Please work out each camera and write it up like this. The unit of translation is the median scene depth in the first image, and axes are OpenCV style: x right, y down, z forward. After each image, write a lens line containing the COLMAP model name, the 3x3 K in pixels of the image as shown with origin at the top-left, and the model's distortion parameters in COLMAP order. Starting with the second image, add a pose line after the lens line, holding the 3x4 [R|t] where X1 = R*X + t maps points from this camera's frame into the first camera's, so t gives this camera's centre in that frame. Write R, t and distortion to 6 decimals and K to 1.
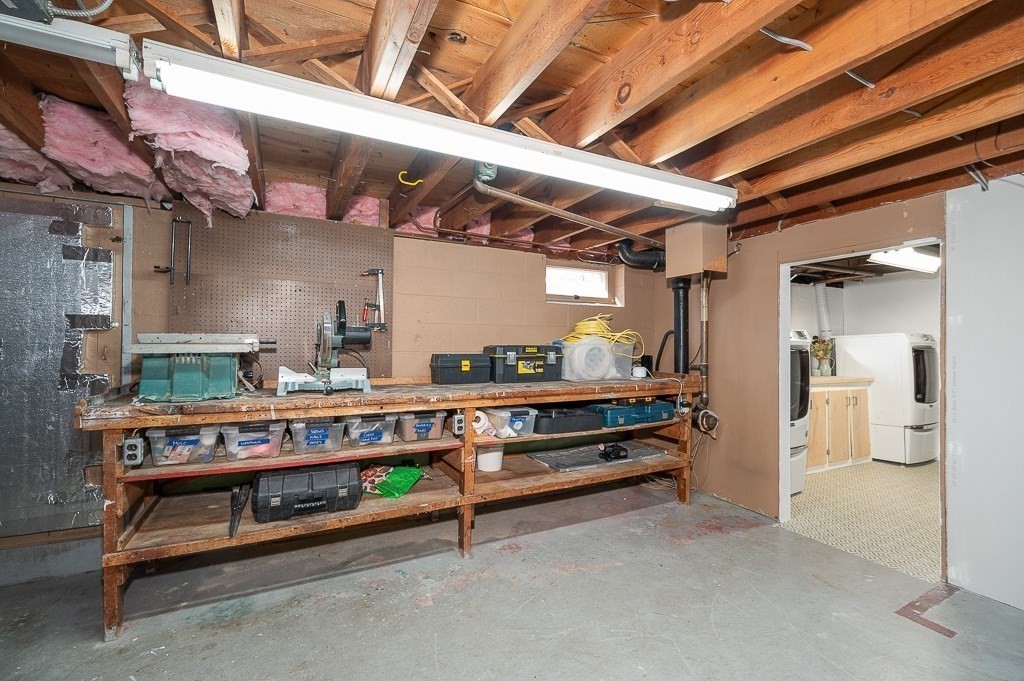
lens RADIAL K [[449.4, 0, 508.8], [0, 449.4, 335.6], [0, 0, 1]] dist [0.000721, -0.000311]
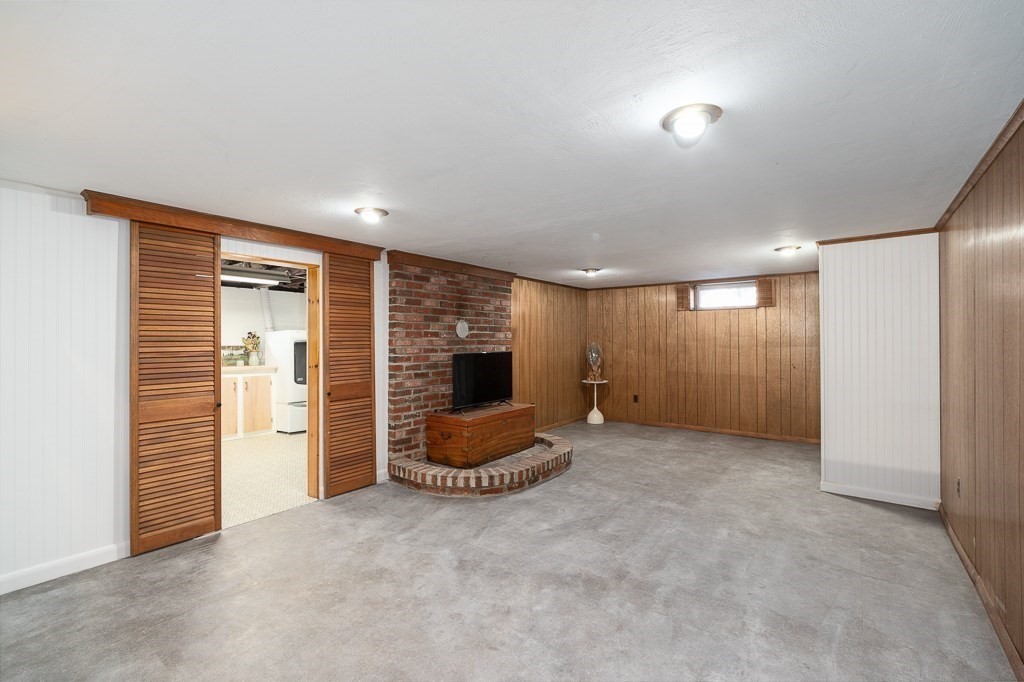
lens RADIAL K [[449.4, 0, 508.8], [0, 449.4, 336.1], [0, 0, 1]] dist [0.000721, -0.000311]
pose [[0.905281, -0.010001, 0.424696, 0.911499], [0.002179, 0.999819, 0.018898, -0.011351], [-0.424808, -0.016182, 0.905139, -0.417980]]
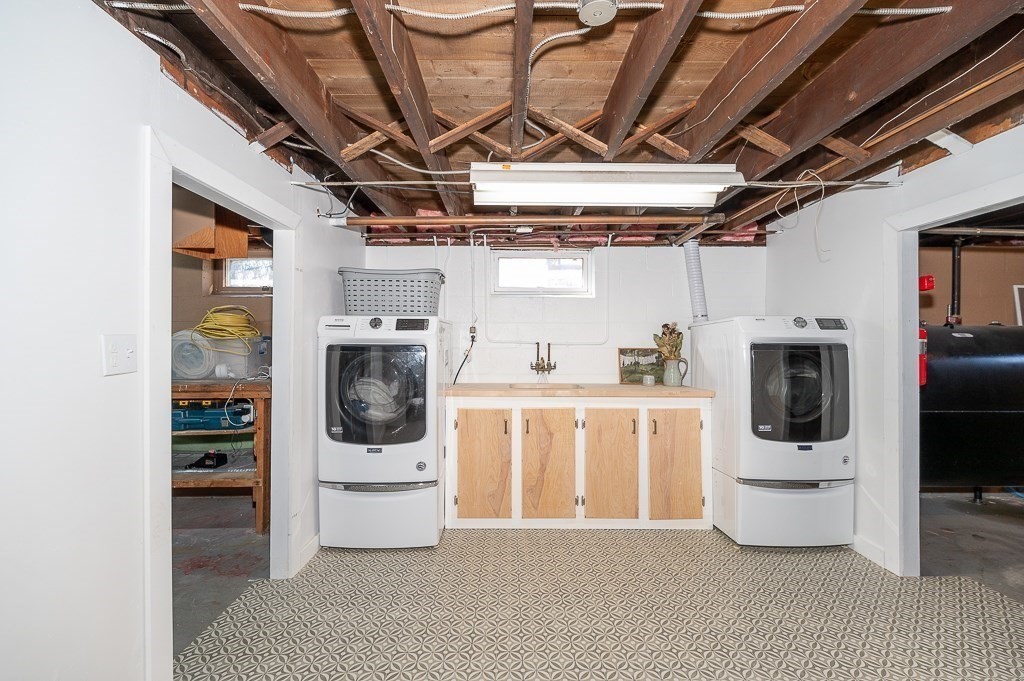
lens RADIAL K [[449.4, 0, 508.8], [0, 449.4, 335.6], [0, 0, 1]] dist [0.000721, -0.000311]
pose [[0.893165, -0.010197, -0.449613, 0.883363], [0.014134, 0.999886, 0.005401, 0.011891], [0.449507, -0.011178, 0.893207, 0.355702]]
